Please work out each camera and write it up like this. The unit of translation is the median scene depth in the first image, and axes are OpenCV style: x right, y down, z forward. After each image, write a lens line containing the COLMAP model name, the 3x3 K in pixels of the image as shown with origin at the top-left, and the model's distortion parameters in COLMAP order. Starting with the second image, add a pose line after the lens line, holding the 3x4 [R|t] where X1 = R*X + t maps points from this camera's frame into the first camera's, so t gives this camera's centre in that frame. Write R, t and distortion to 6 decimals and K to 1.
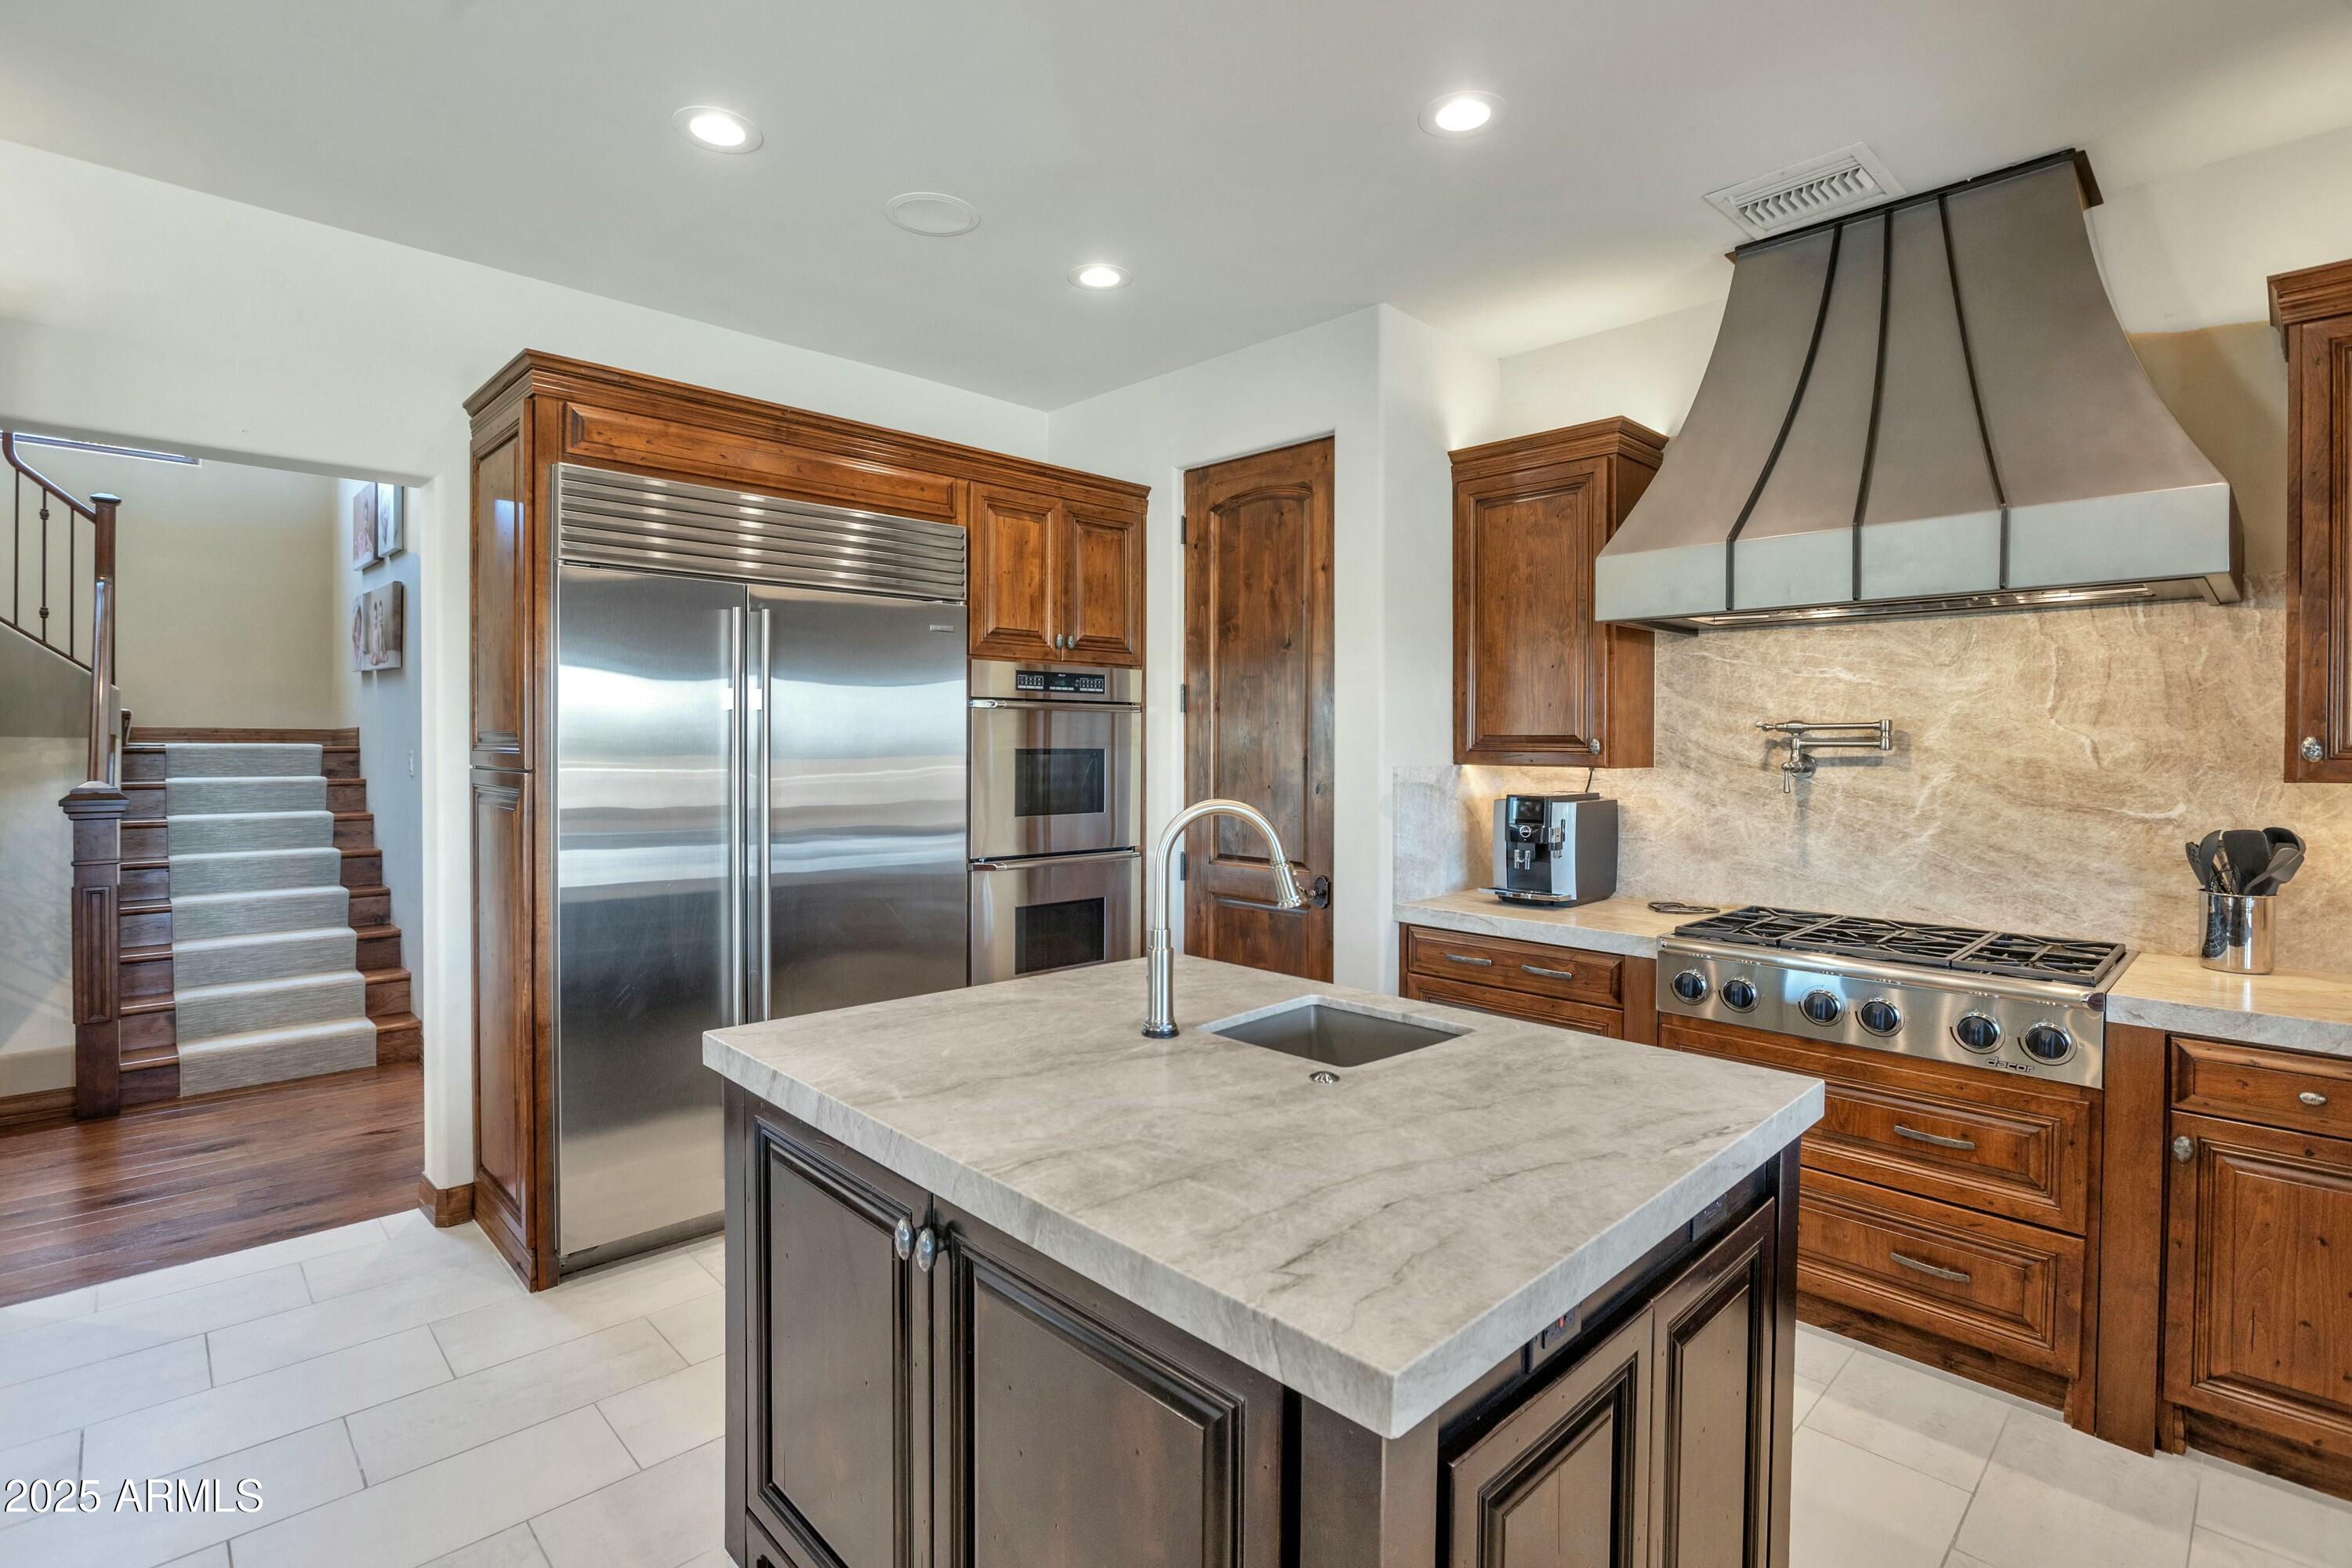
lens RADIAL K [[1104.3, 0, 1186.8], [0, 1104.3, 765.3], [0, 0, 1]] dist [-0.031219, -0.000130]
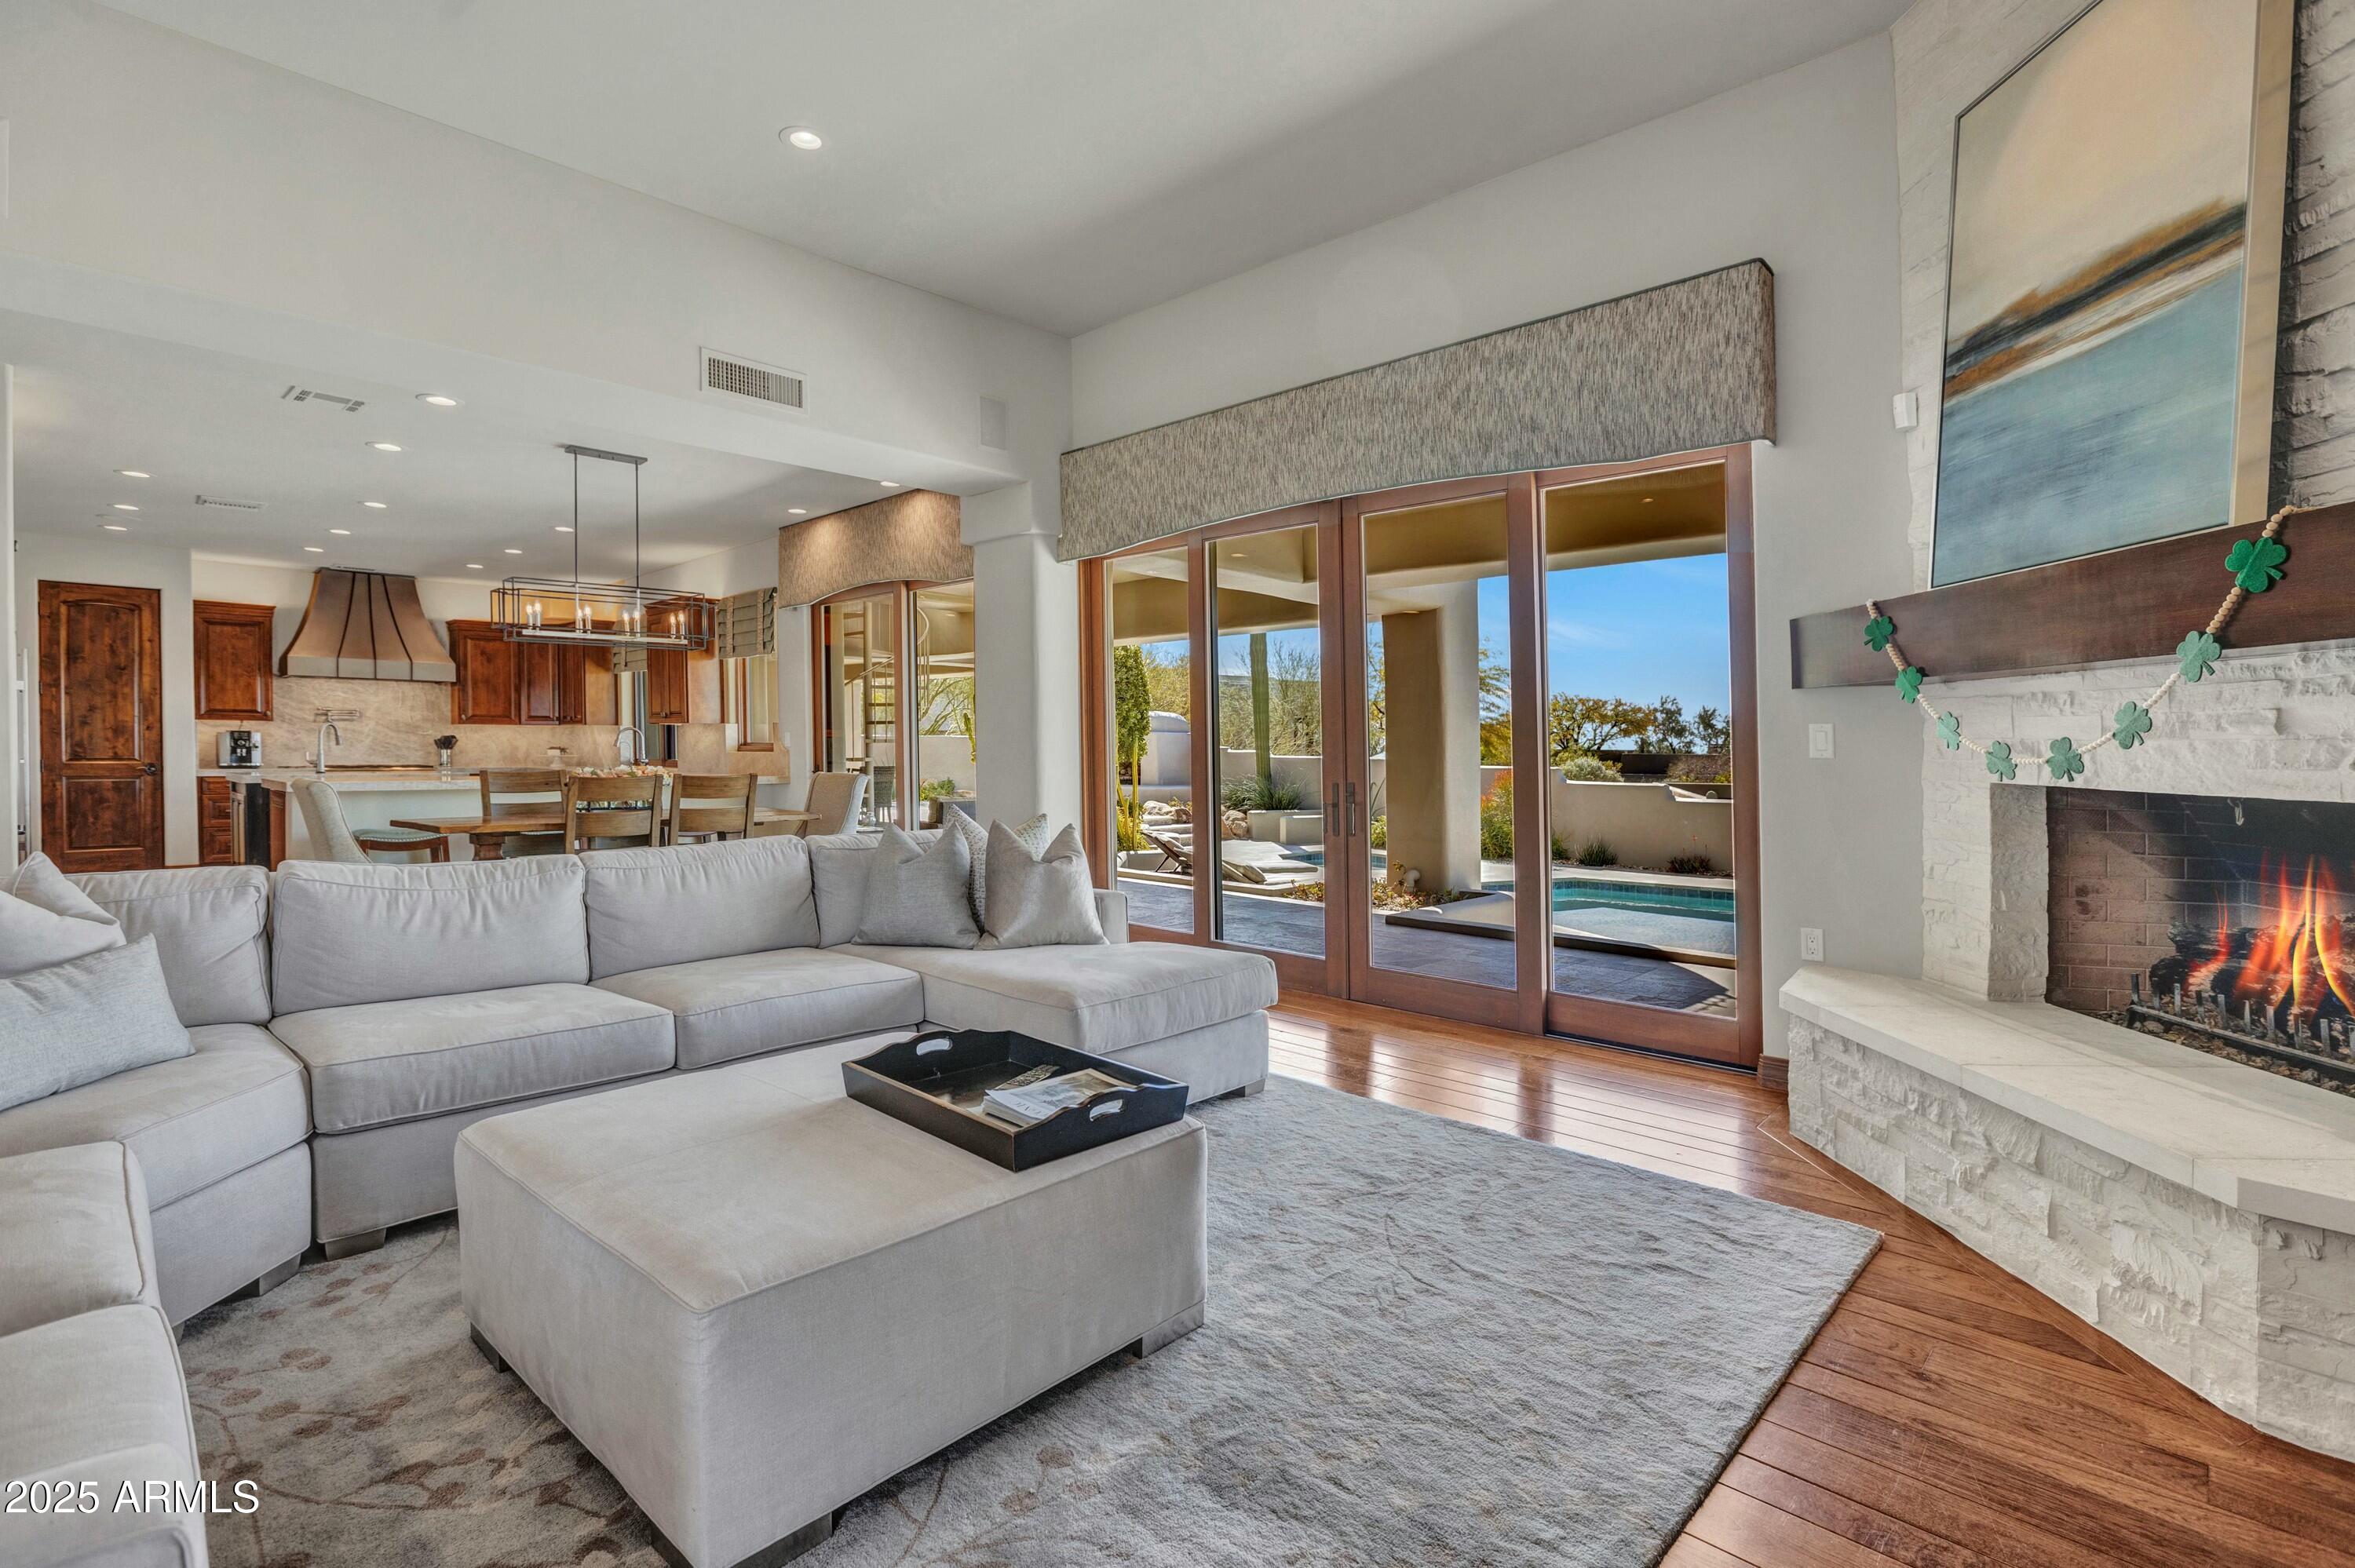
lens RADIAL K [[1105.5, 0, 1190.5], [0, 1105.5, 772.9], [0, 0, 1]] dist [-0.031219, -0.000130]
pose [[-0.028660, -0.026434, 0.999240, -2.877589], [0.013448, 0.999550, 0.026828, 0.106630], [-0.999499, 0.014207, -0.028292, -1.559238]]
